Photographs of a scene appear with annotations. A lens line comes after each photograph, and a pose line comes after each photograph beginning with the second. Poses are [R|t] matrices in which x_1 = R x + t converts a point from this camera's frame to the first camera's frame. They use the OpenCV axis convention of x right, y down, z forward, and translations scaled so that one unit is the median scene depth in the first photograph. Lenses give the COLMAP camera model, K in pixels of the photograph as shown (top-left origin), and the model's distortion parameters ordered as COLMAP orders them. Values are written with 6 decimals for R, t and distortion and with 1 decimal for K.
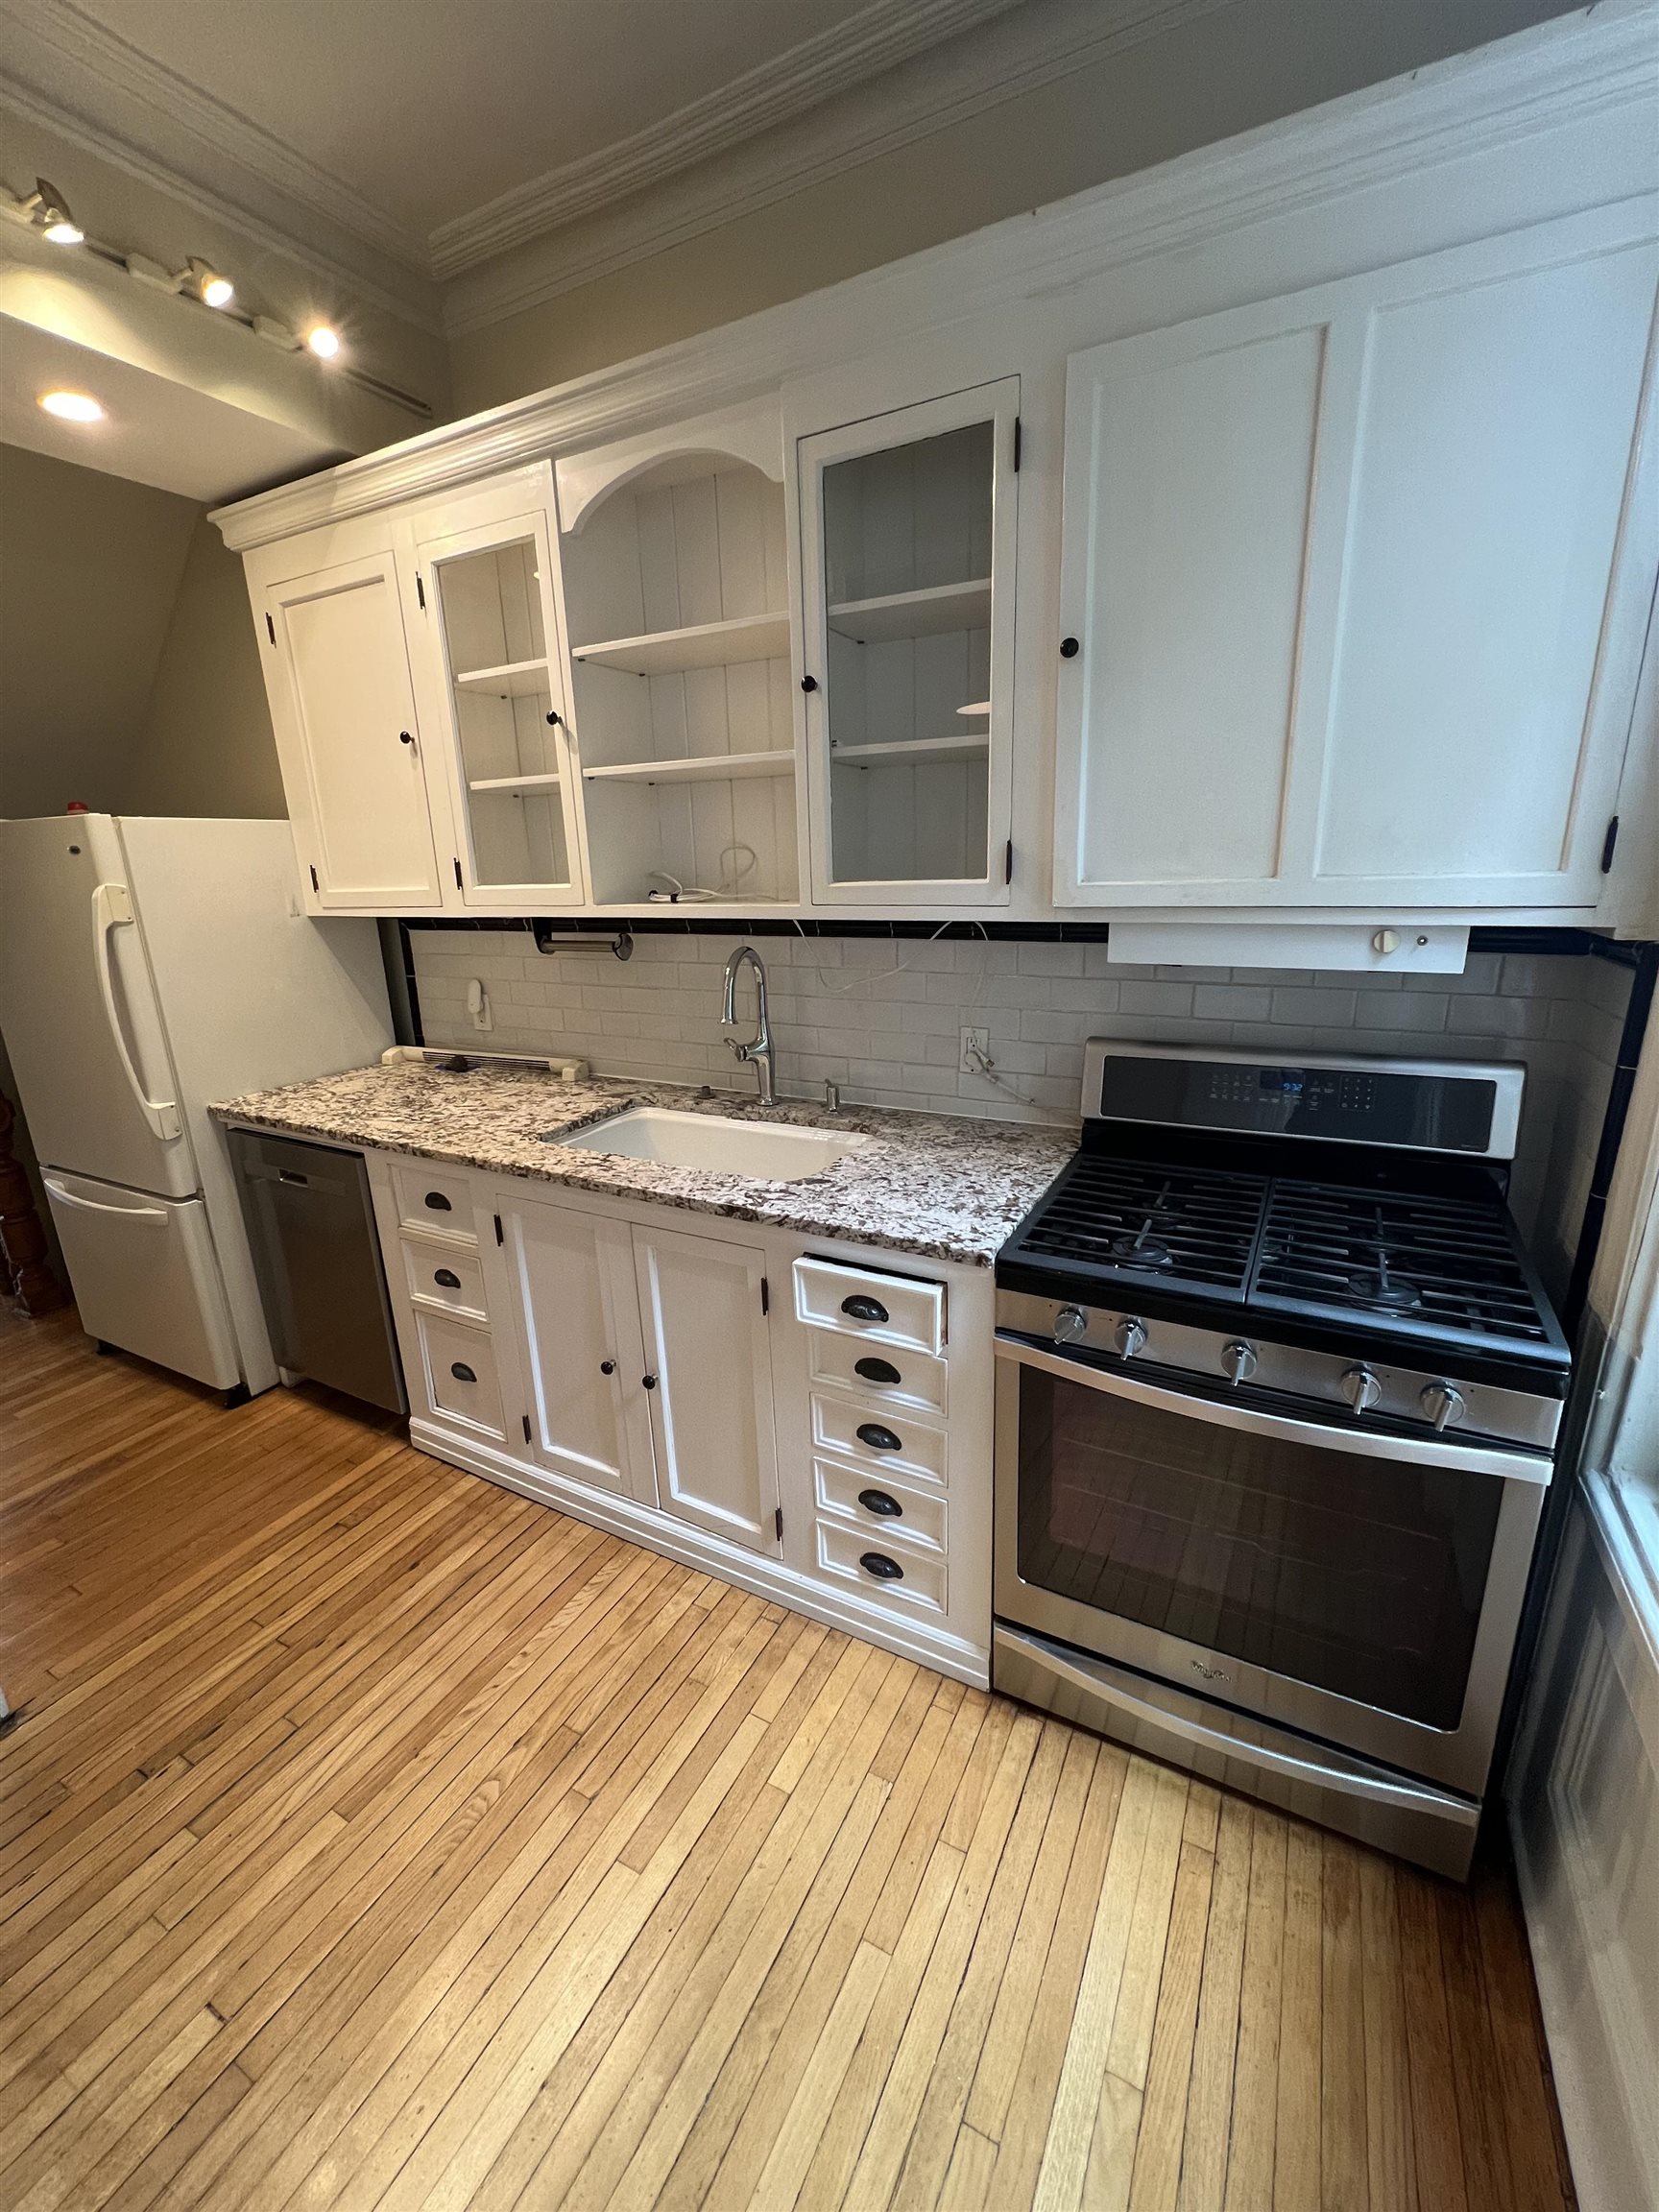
lens RADIAL K [[884.1, 0, 829.8], [0, 884.1, 1099.2], [0, 0, 1]] dist [-0.001535, -0.000255]
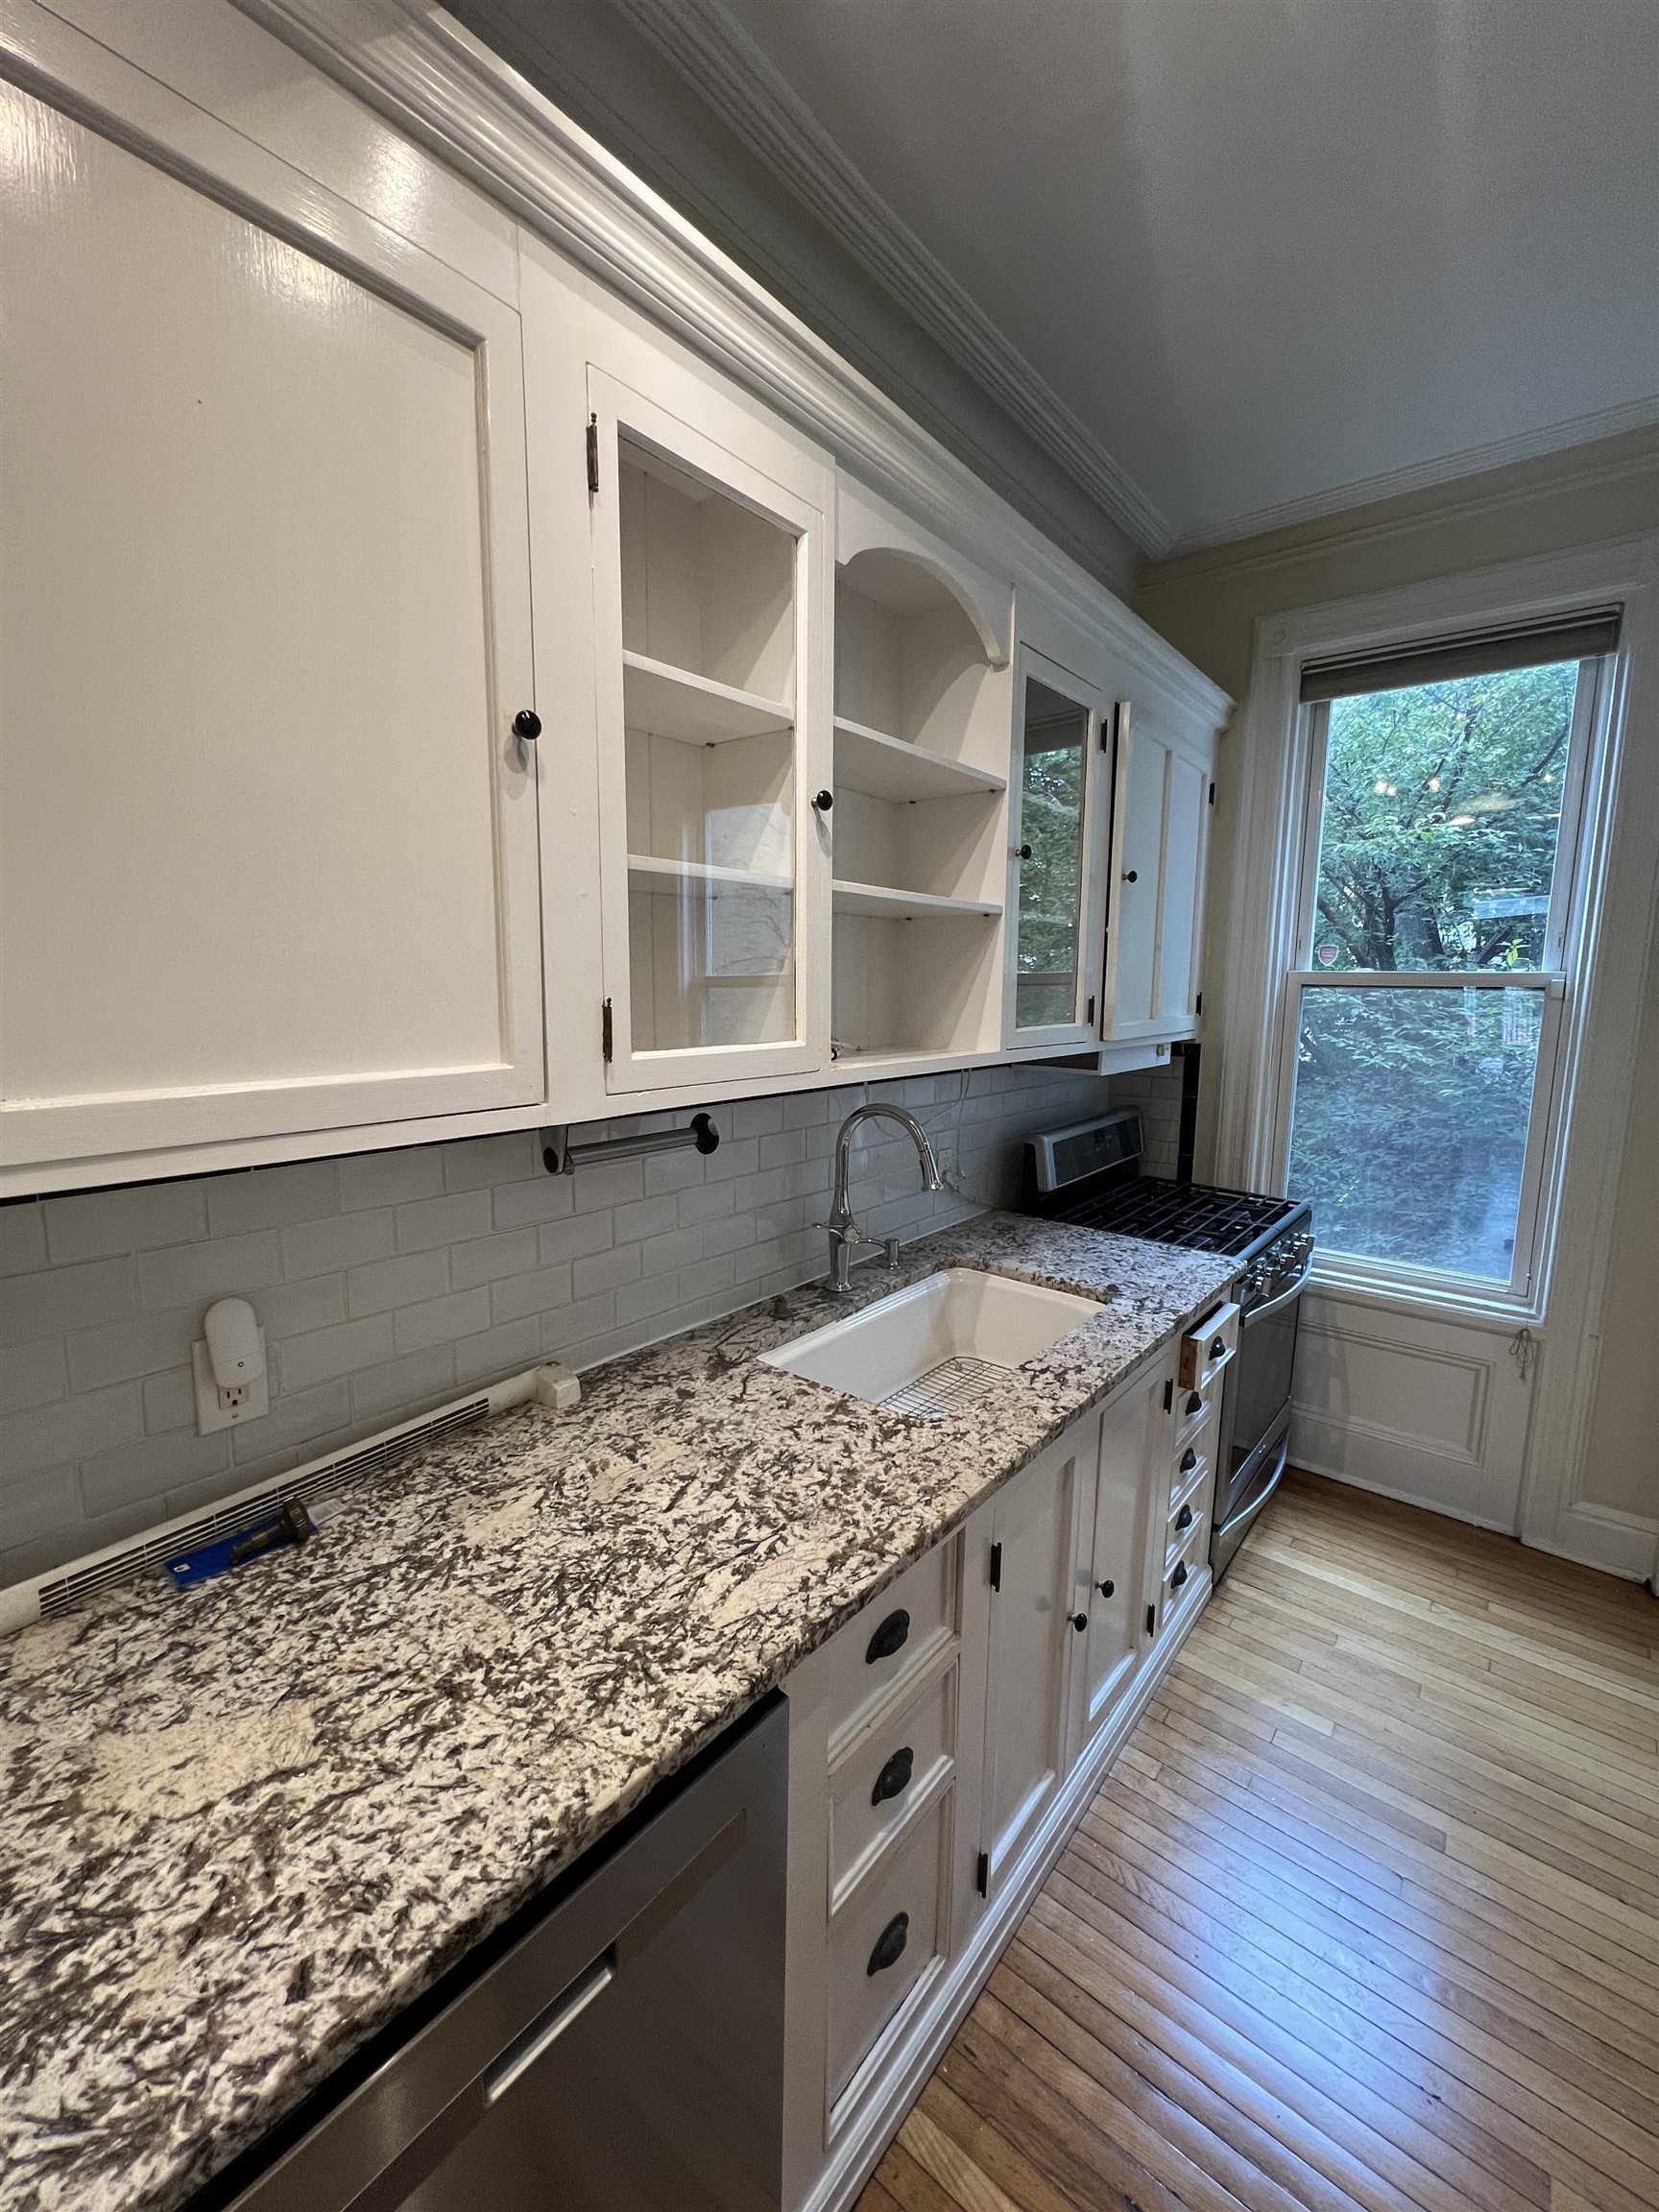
lens RADIAL K [[884.1, 0, 829.8], [0, 884.1, 1099.2], [0, 0, 1]] dist [-0.001535, -0.000255]
pose [[0.194469, -0.101264, 0.975668, -1.037680], [0.238682, 0.969647, 0.053066, -0.256608], [-0.951427, 0.222554, 0.212737, 0.944300]]
